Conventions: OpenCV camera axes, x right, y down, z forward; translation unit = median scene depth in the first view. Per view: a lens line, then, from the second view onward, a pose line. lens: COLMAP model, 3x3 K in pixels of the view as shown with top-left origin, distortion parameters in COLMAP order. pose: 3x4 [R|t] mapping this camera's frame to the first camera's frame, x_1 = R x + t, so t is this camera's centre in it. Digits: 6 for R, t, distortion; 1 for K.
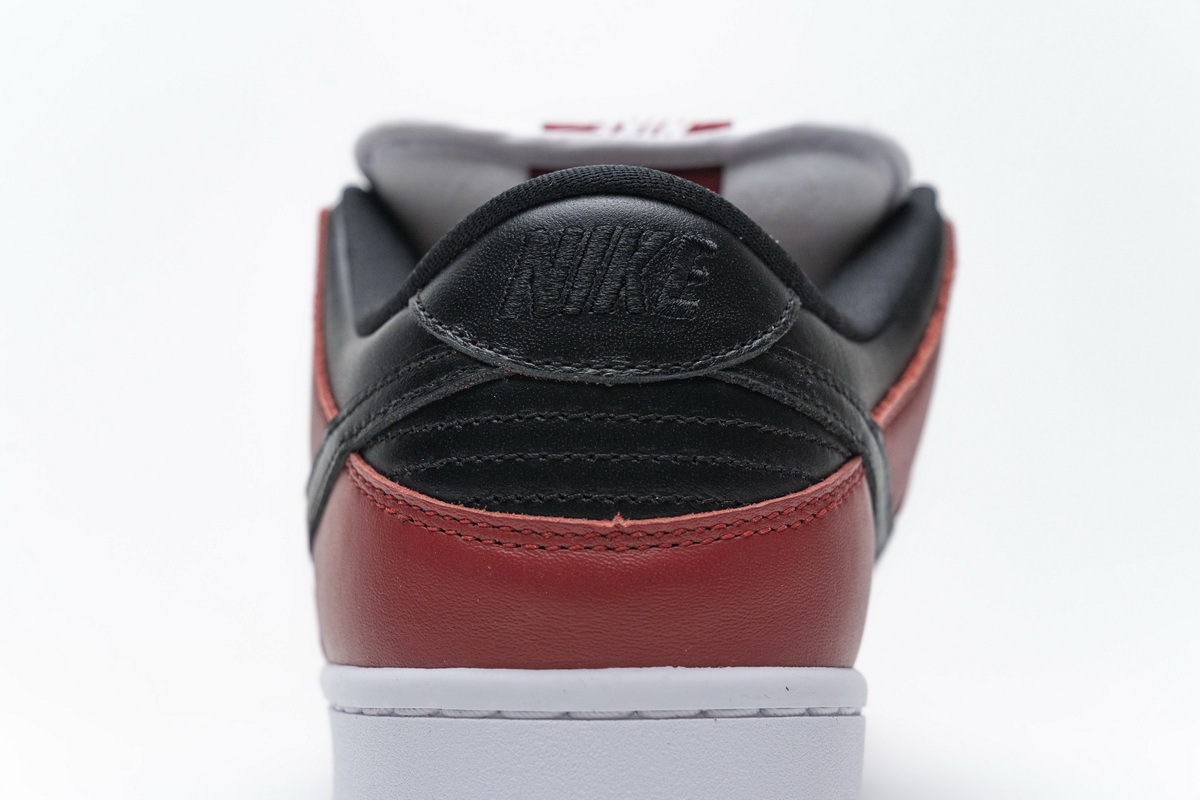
lens RADIAL K [[2300.9, 0, 599.8], [0, 2300.9, 400.2], [0, 0, 1]] dist [0.011271, 0.000000]
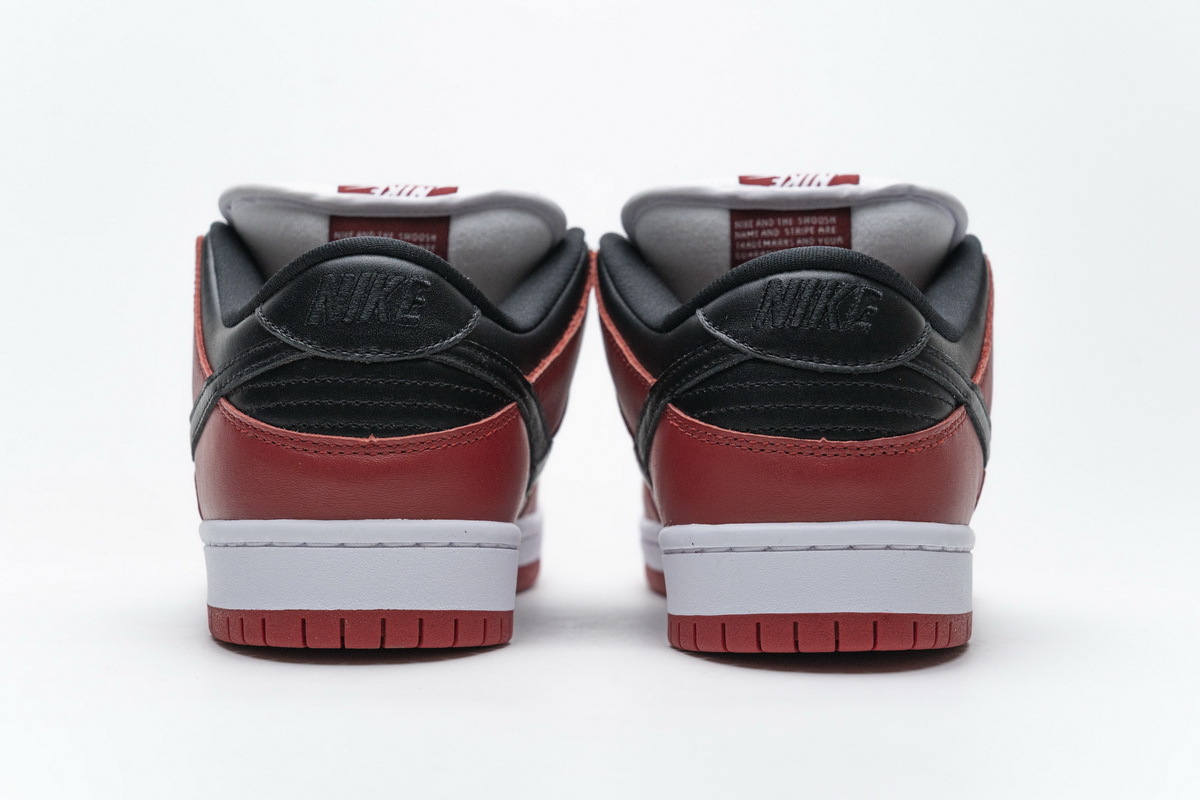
lens RADIAL K [[2300.9, 0, 600.2], [0, 2300.9, 350.4], [0, 0, 1]] dist [0.011271, 0.000000]
pose [[0.997292, 0.008712, 0.073029, 0.052046], [-0.010315, 0.999713, 0.021603, -0.055206], [-0.072820, -0.022298, 0.997096, -0.780317]]
